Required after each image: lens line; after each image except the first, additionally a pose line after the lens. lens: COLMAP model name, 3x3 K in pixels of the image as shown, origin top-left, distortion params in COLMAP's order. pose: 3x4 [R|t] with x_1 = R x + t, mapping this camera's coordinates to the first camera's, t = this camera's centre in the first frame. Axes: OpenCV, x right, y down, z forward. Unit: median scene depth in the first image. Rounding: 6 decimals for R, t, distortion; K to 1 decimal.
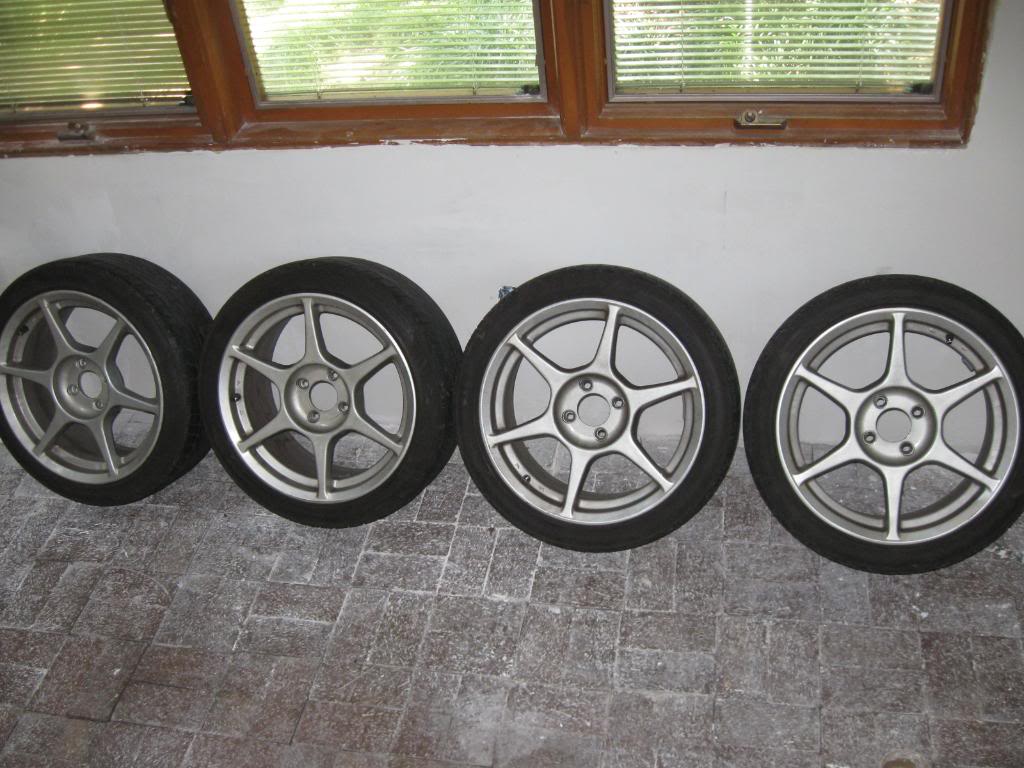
lens RADIAL K [[1037.6, 0, 512.4], [0, 1037.6, 387.1], [0, 0, 1]] dist [-0.114033, 0.000000]
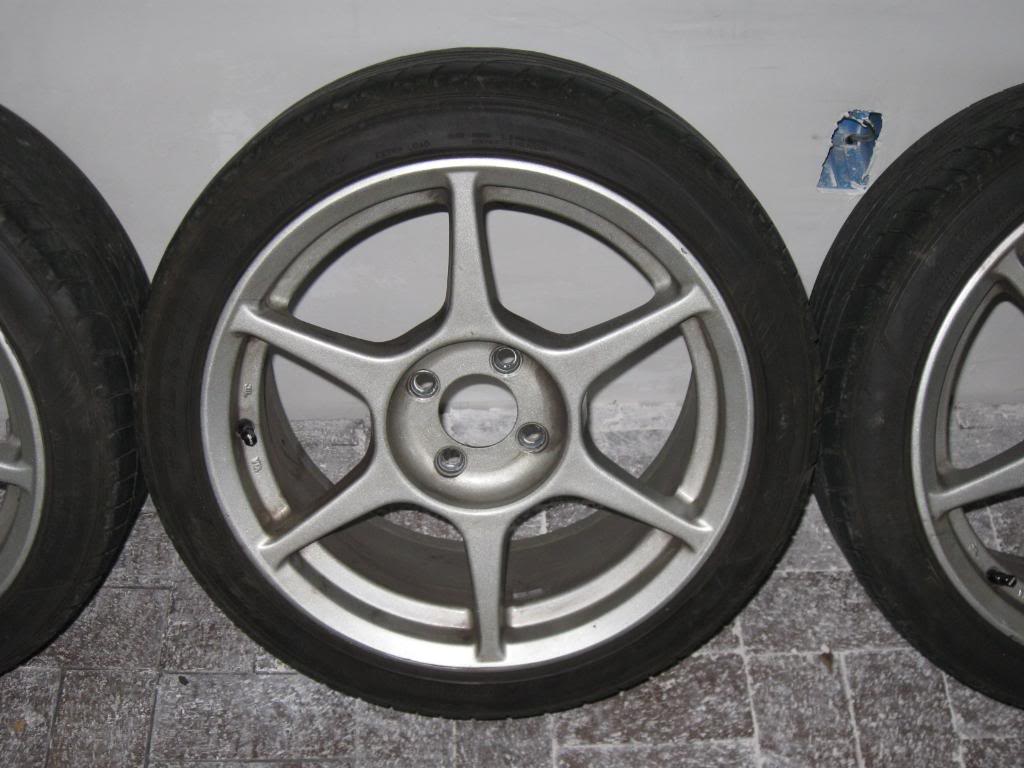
lens RADIAL K [[1403.6, 0, 512.9], [0, 1403.6, 381.2], [0, 0, 1]] dist [-0.100066, 0.000000]
pose [[0.974937, -0.080799, 0.207291, -0.278946], [0.048095, 0.986232, 0.158219, -0.086986], [-0.217221, -0.144284, 0.965400, 0.476836]]
